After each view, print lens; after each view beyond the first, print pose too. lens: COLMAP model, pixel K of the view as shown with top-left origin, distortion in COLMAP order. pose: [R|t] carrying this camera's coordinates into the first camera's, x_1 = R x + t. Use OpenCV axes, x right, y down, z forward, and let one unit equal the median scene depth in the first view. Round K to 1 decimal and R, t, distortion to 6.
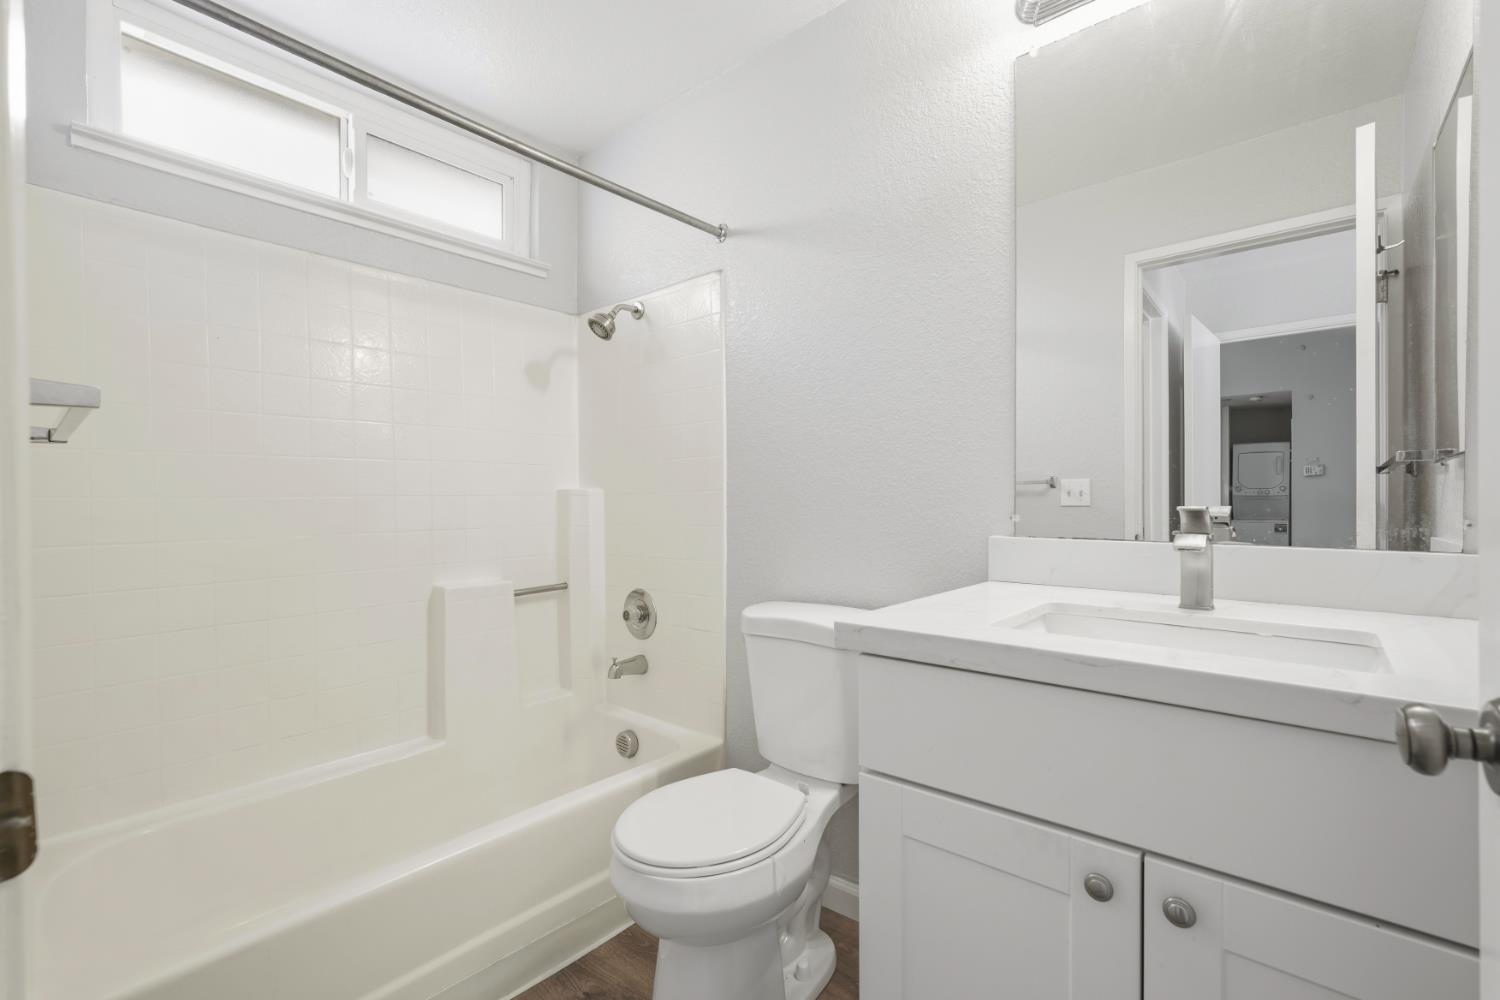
lens RADIAL K [[659.3, 0, 741.7], [0, 659.3, 502.7], [0, 0, 1]] dist [-0.014796, 0.007099]
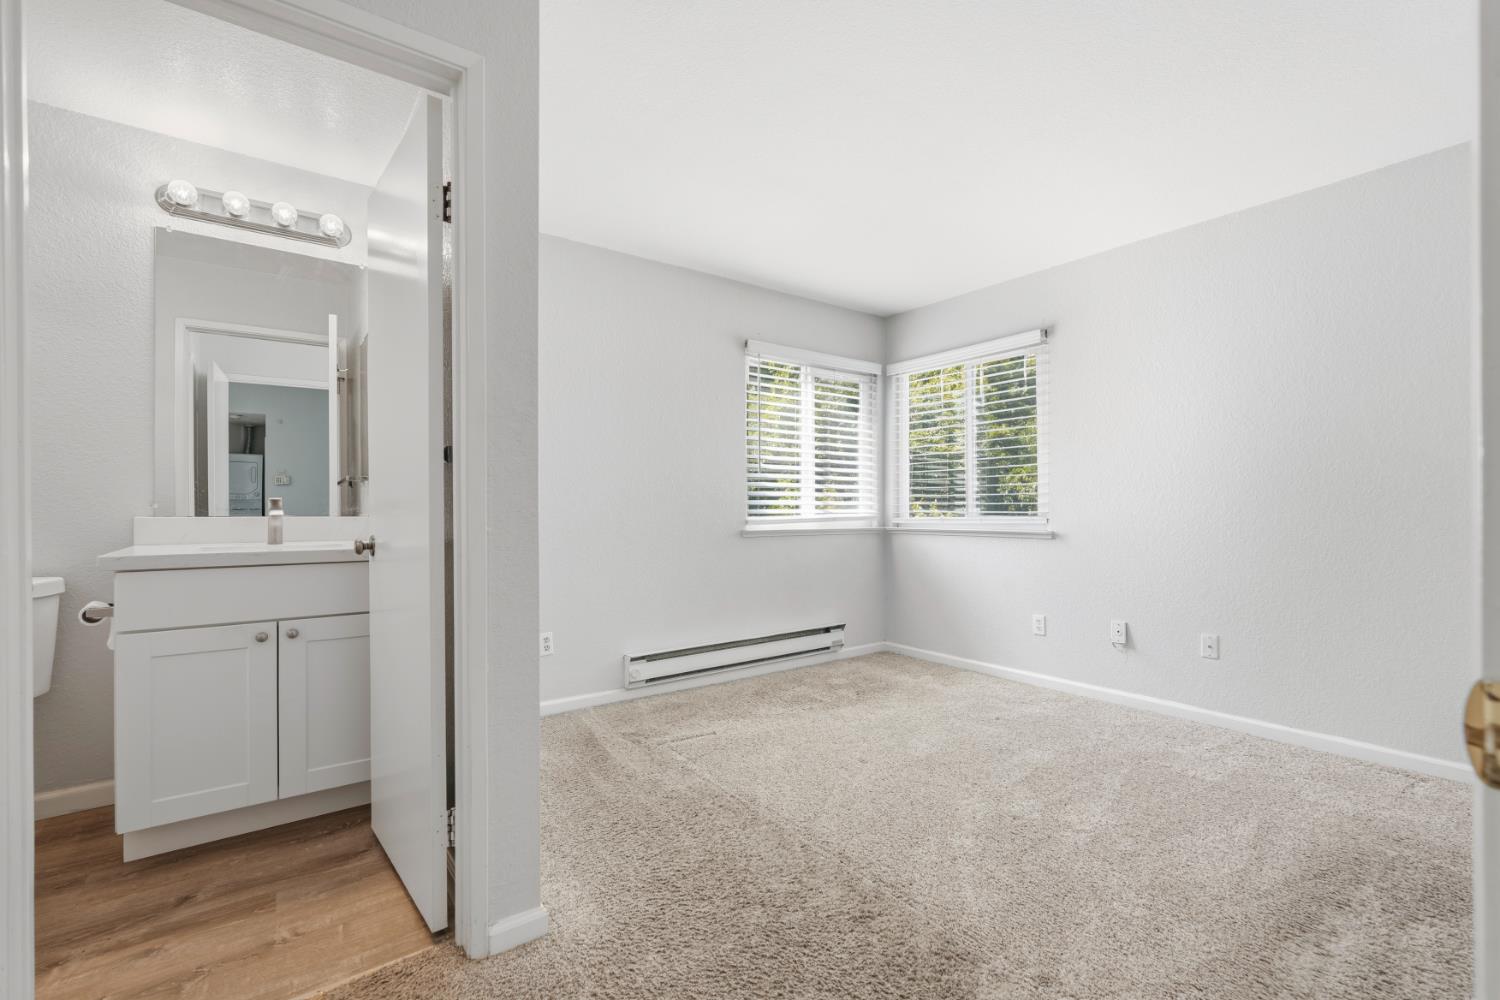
lens RADIAL K [[659.3, 0, 759.6], [0, 659.3, 514.2], [0, 0, 1]] dist [-0.014796, 0.007099]
pose [[0.208378, -0.007708, 0.978018, -0.737983], [0.000100, 0.999969, 0.007859, 0.027553], [-0.978048, -0.001540, 0.208372, -0.694965]]
